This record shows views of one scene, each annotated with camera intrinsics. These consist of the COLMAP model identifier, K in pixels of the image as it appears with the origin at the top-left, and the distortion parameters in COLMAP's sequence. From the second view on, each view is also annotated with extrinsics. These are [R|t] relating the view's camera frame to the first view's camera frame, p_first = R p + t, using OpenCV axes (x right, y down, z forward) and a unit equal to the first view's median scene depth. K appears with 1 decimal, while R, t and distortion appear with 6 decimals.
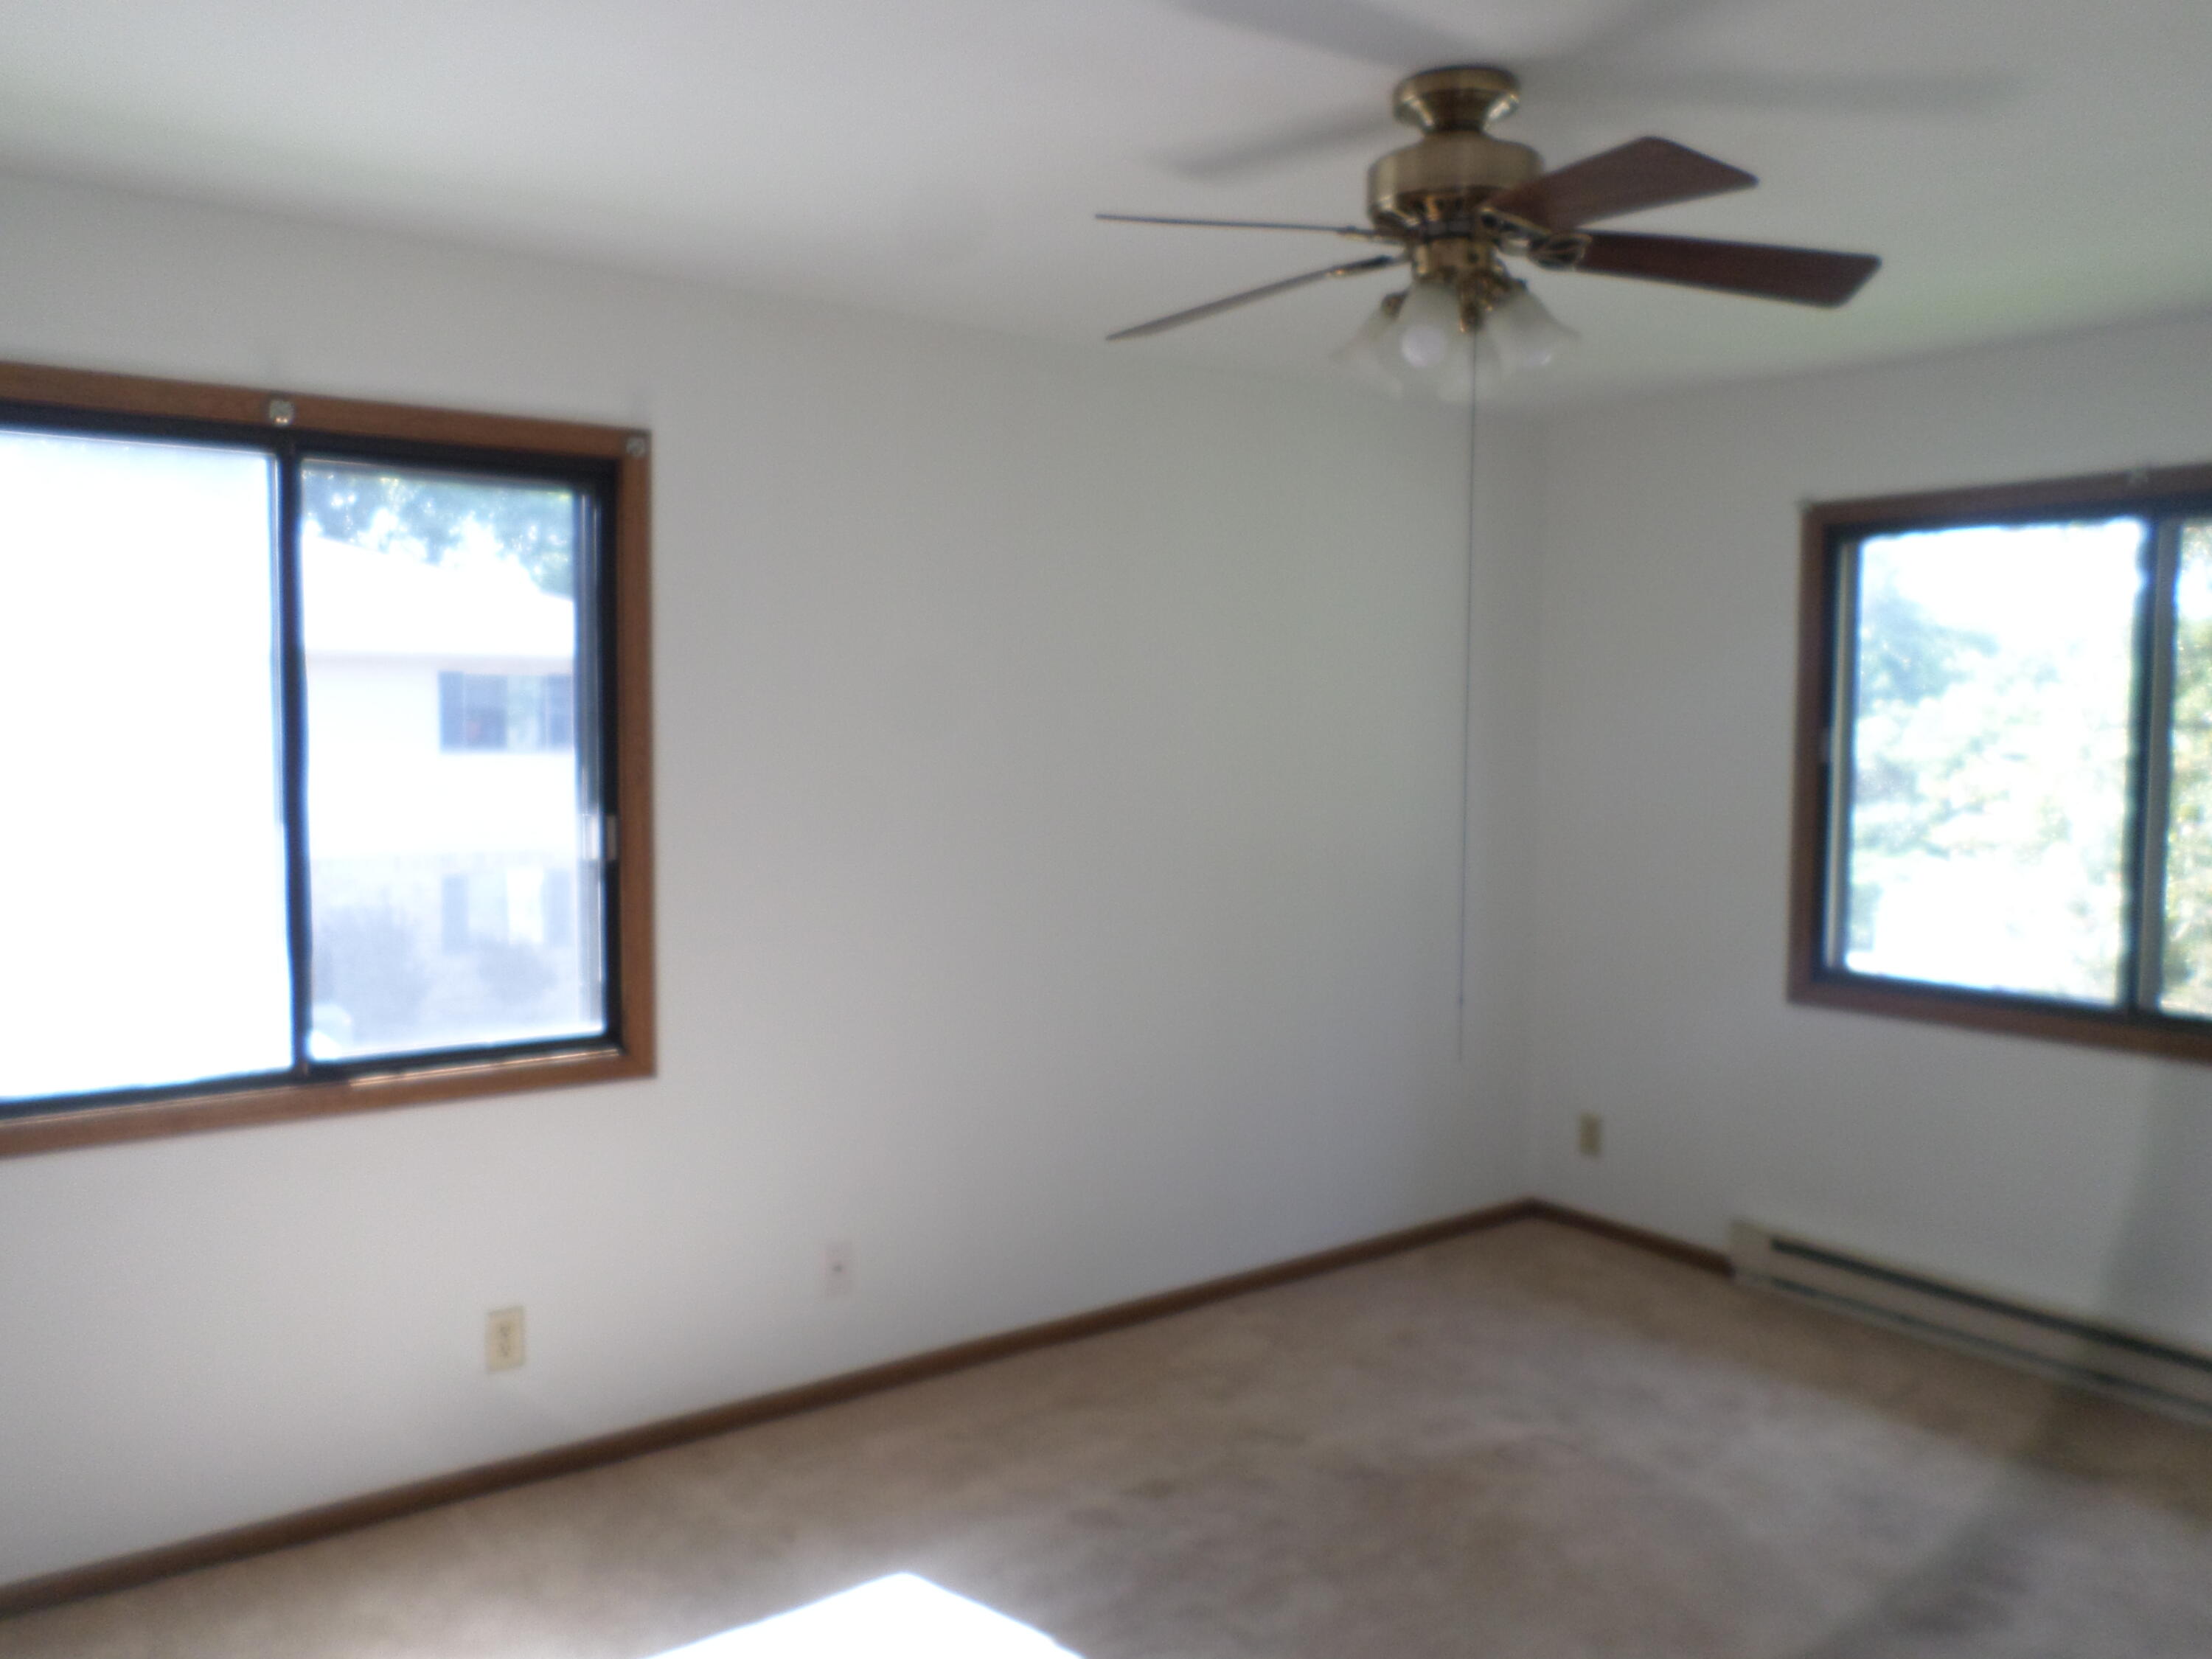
lens RADIAL K [[1695.3, 0, 1100.1], [0, 1695.3, 820.2], [0, 0, 1]] dist [-0.004822, -0.003581]
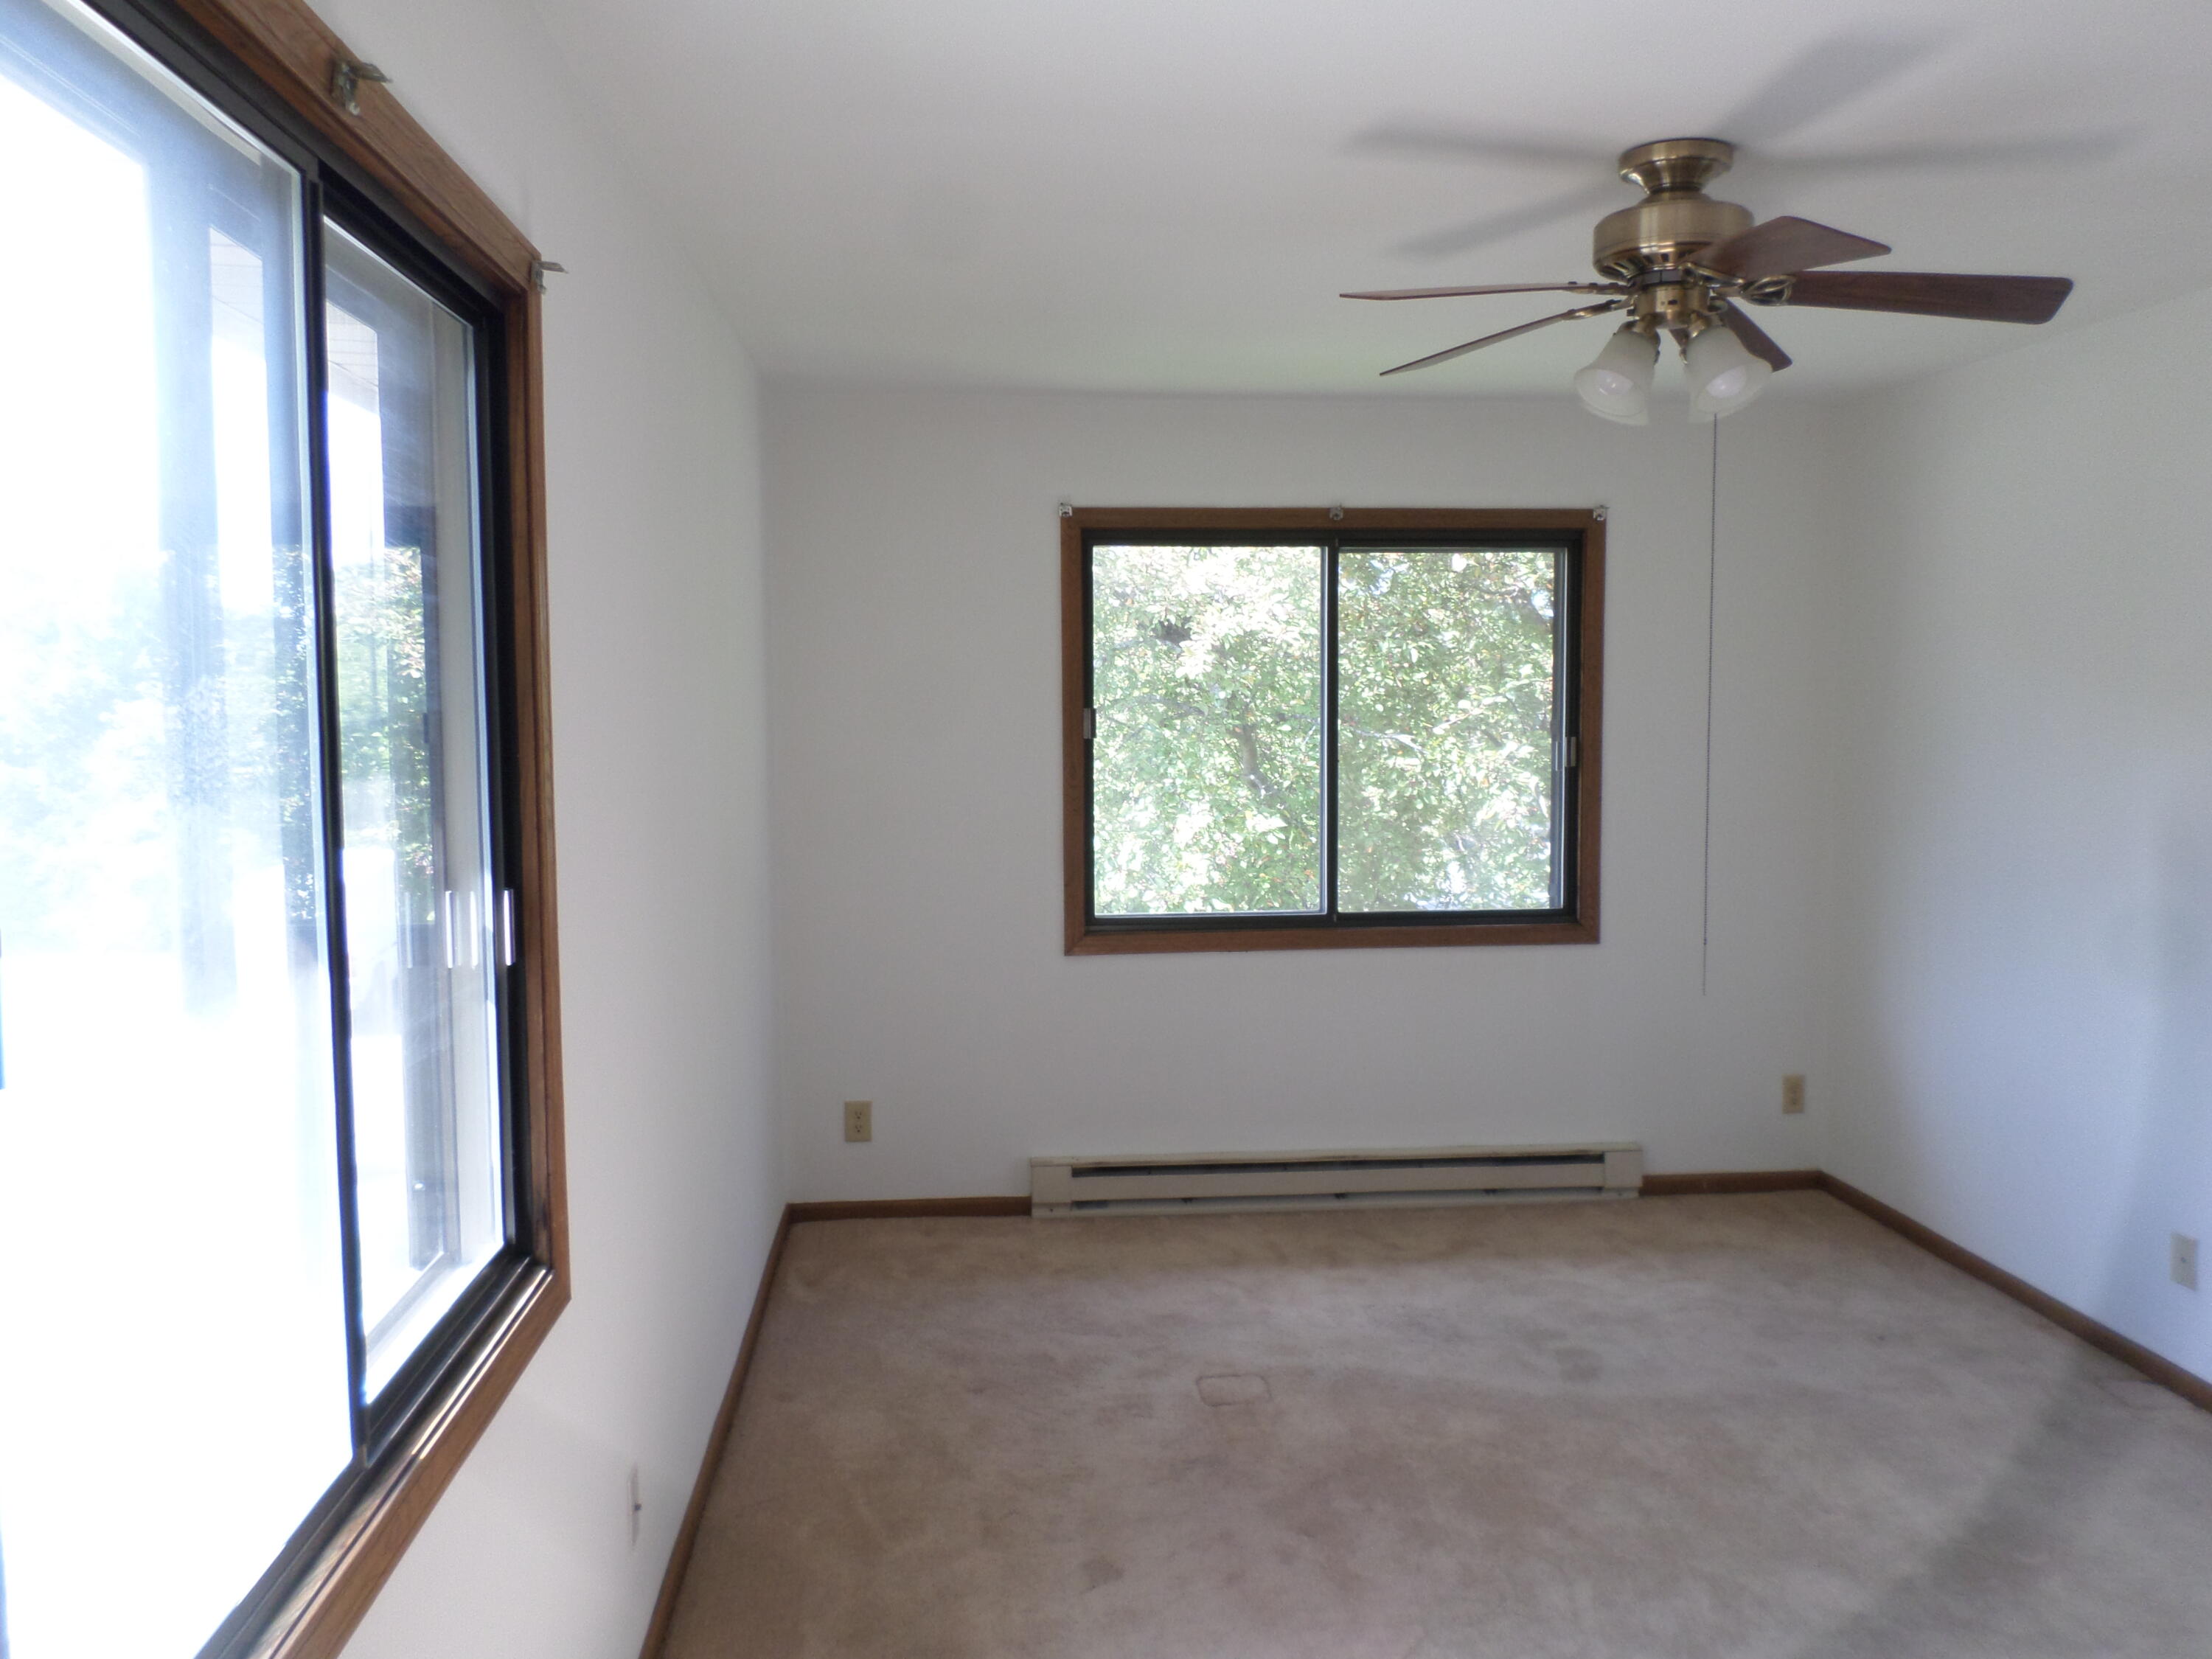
lens RADIAL K [[1695.3, 0, 1100.1], [0, 1695.3, 820.2], [0, 0, 1]] dist [-0.004822, -0.003581]
pose [[0.525229, -0.072572, 0.847861, -0.538044], [0.062497, 0.996956, 0.046618, -0.032686], [-0.848663, 0.028504, 0.528165, 0.397548]]
